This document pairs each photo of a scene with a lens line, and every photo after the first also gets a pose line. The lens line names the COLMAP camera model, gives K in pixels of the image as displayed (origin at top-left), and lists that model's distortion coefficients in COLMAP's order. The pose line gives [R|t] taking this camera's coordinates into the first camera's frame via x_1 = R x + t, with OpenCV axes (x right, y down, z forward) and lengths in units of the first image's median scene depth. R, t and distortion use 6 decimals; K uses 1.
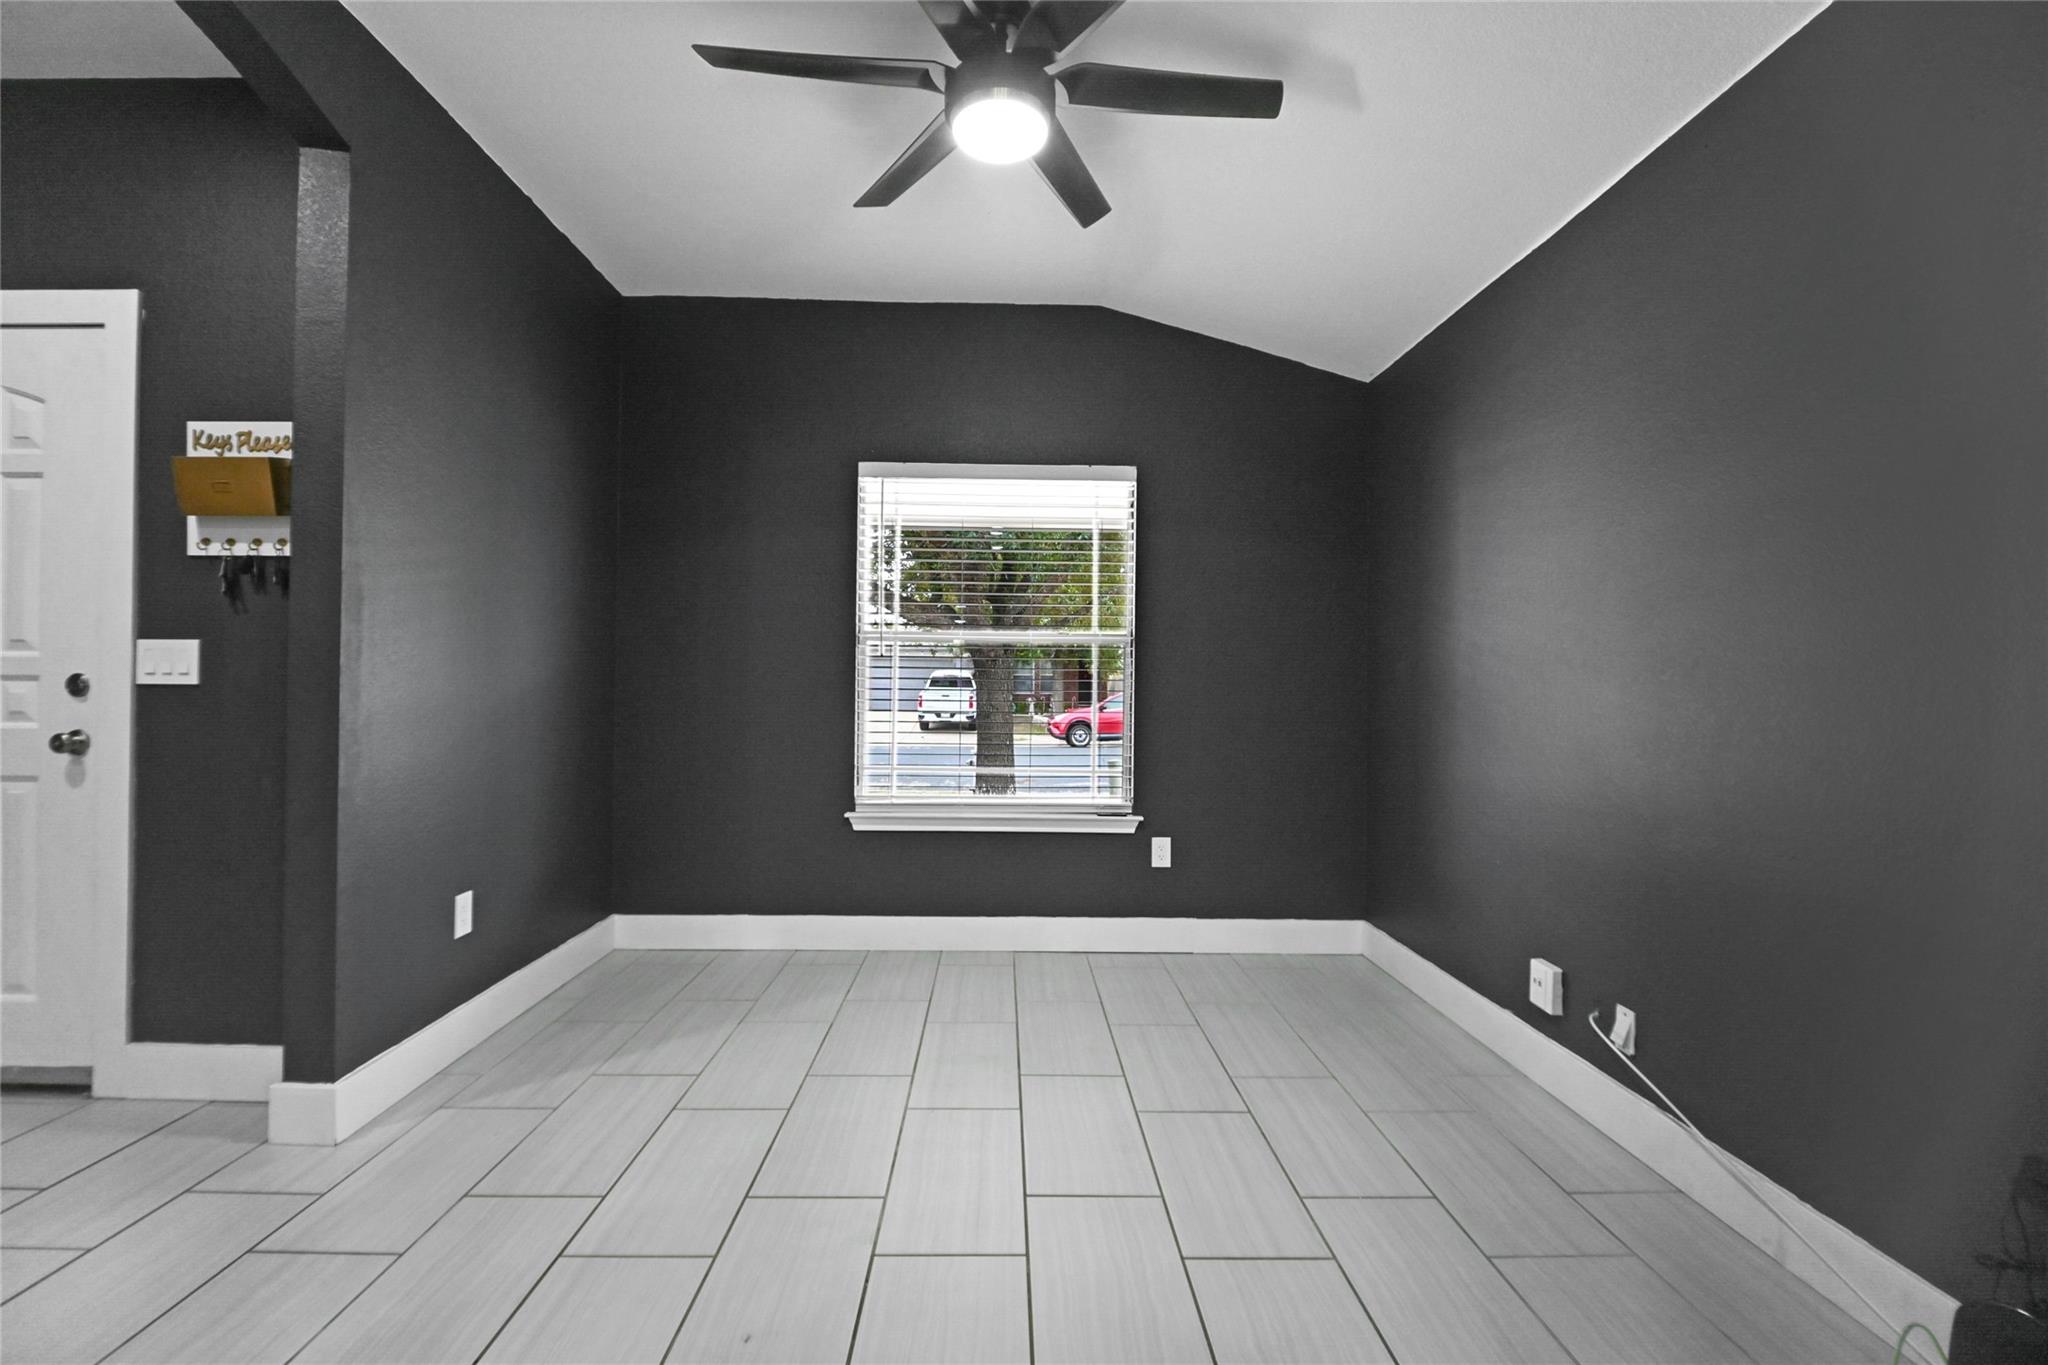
lens RADIAL K [[873.0, 0, 915.7], [0, 873.0, 682.3], [0, 0, 1]] dist [-0.001103, -0.008556]
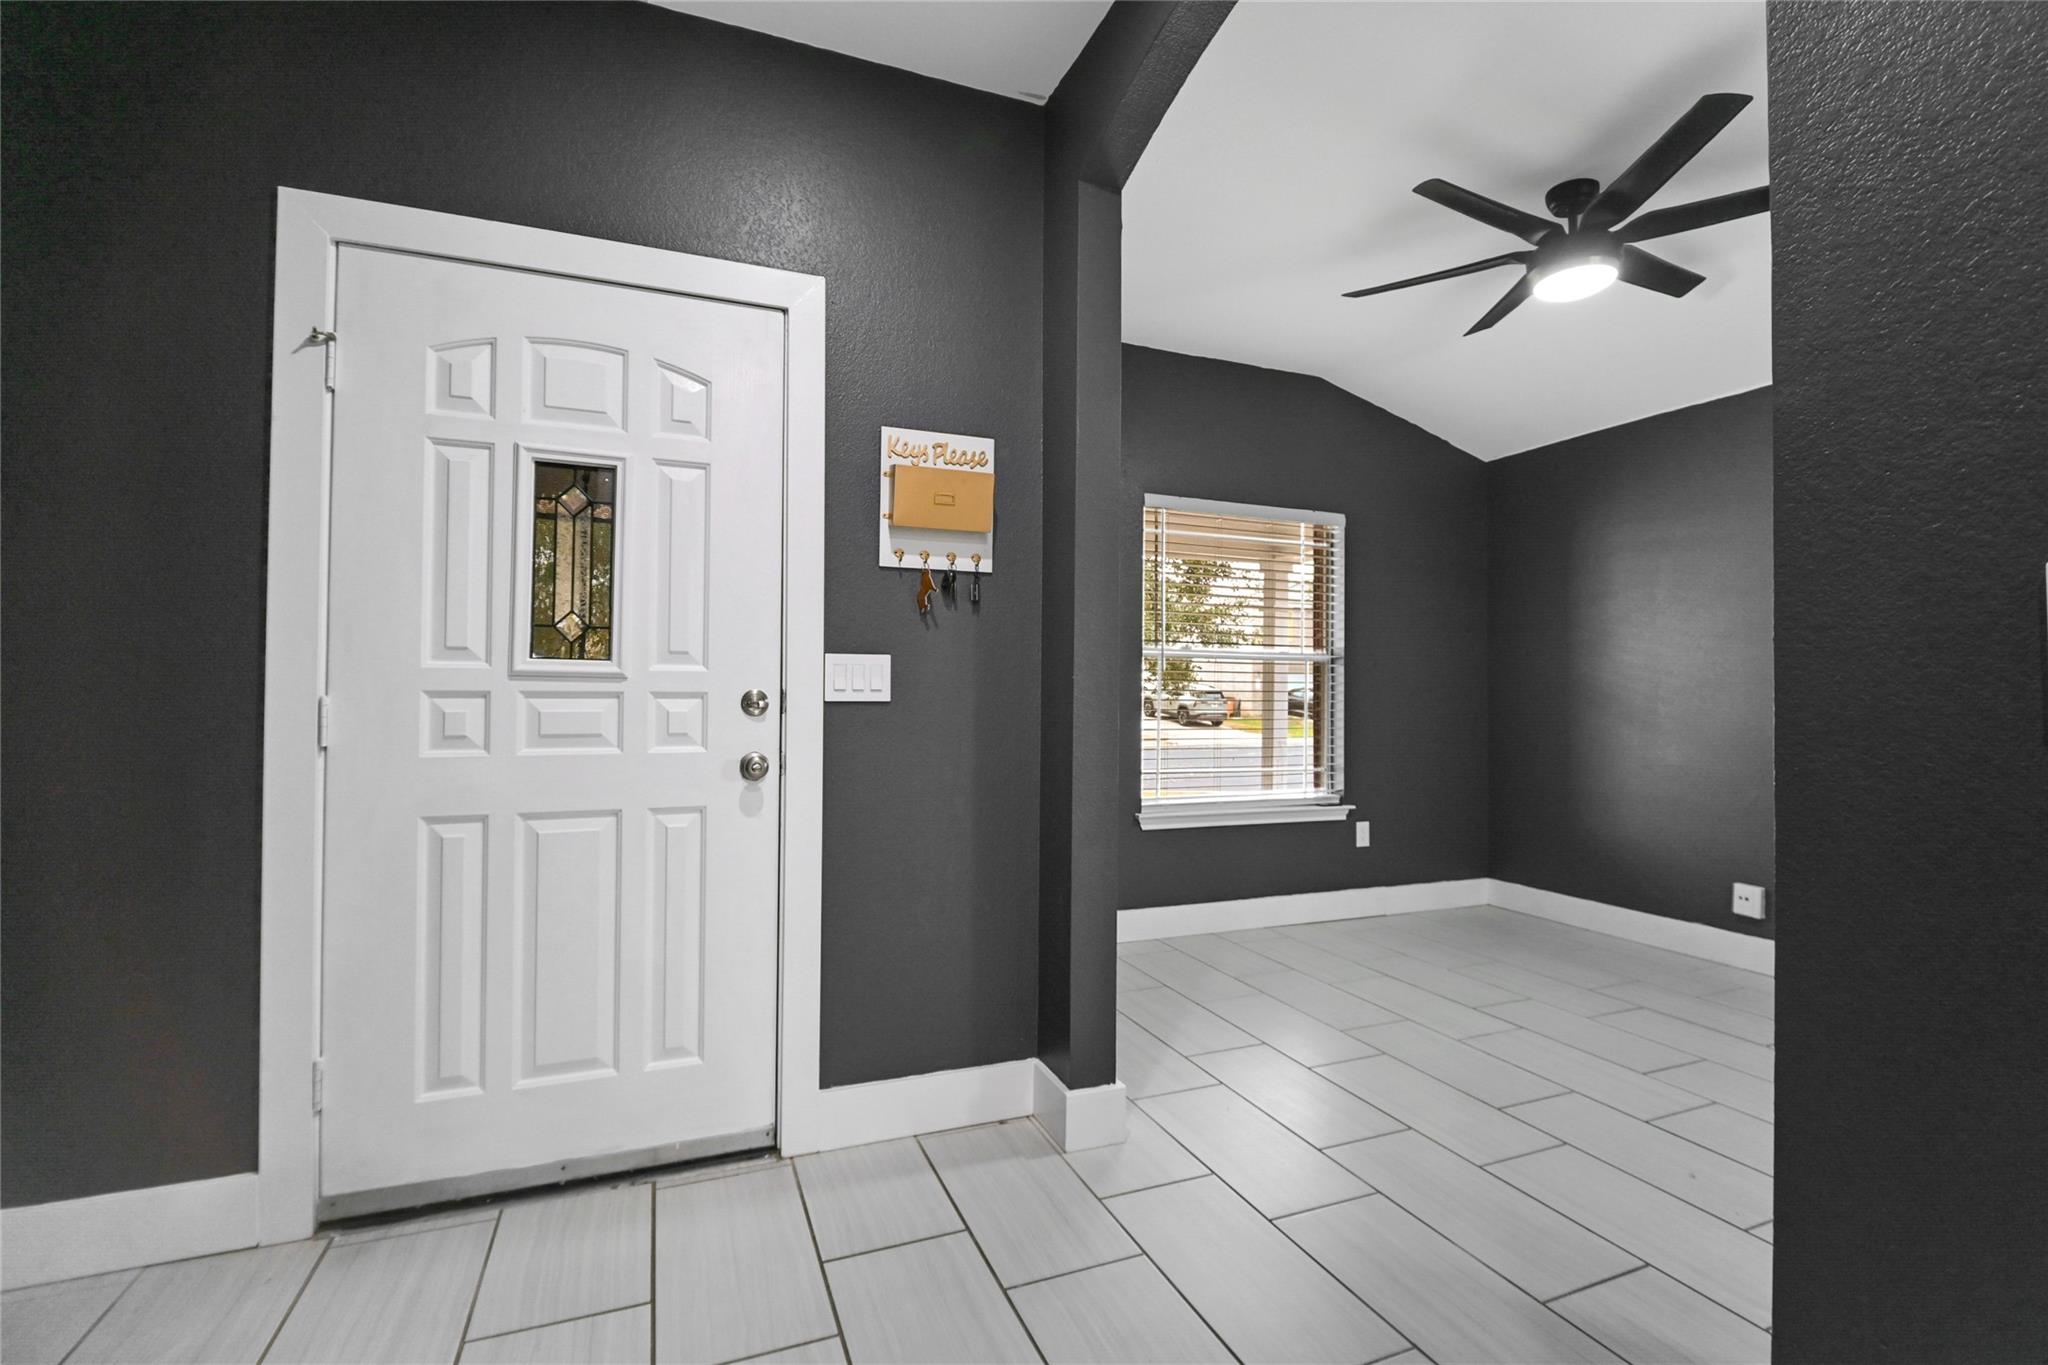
lens RADIAL K [[890.9, 0, 1025.0], [0, 890.9, 677.1], [0, 0, 1]] dist [0.000626, -0.006669]
pose [[0.931561, 0.006391, 0.363530, -1.044395], [-0.002442, 0.999933, -0.011320, -0.013782], [-0.363578, 0.009657, 0.931514, 0.030995]]
